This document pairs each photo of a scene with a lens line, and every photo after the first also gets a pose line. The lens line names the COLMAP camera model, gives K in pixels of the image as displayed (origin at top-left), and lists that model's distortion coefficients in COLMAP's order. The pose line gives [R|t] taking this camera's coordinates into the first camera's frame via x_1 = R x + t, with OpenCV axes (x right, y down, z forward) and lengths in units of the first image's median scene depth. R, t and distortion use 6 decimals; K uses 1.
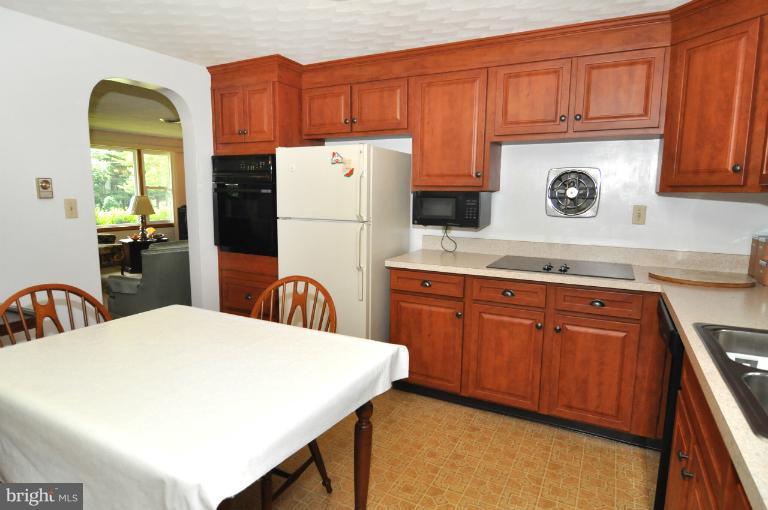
lens RADIAL K [[435.8, 0, 380.2], [0, 435.8, 266.3], [0, 0, 1]] dist [0.014903, -0.000487]
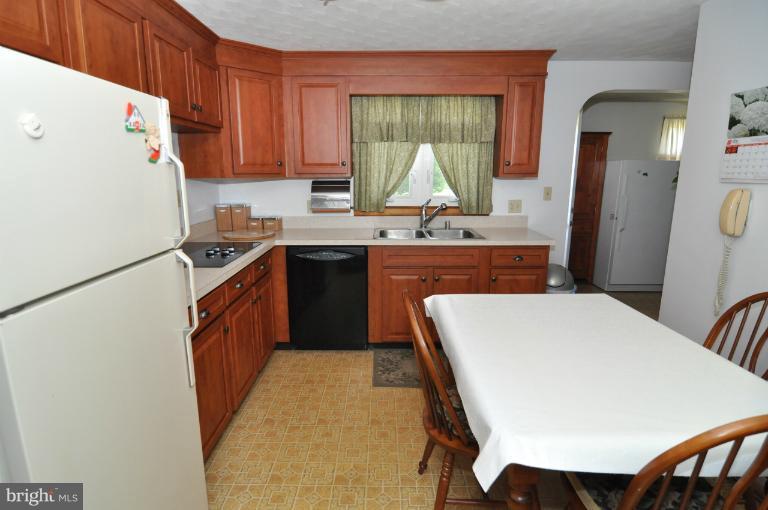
lens RADIAL K [[417.6, 0, 384.0], [0, 417.6, 255.0], [0, 0, 1]] dist [0.000376, -0.000170]
pose [[-0.456789, -0.183268, 0.870492, -0.716870], [0.154558, 0.947315, 0.280546, -0.228436], [-0.876045, 0.262691, -0.404398, 1.148278]]
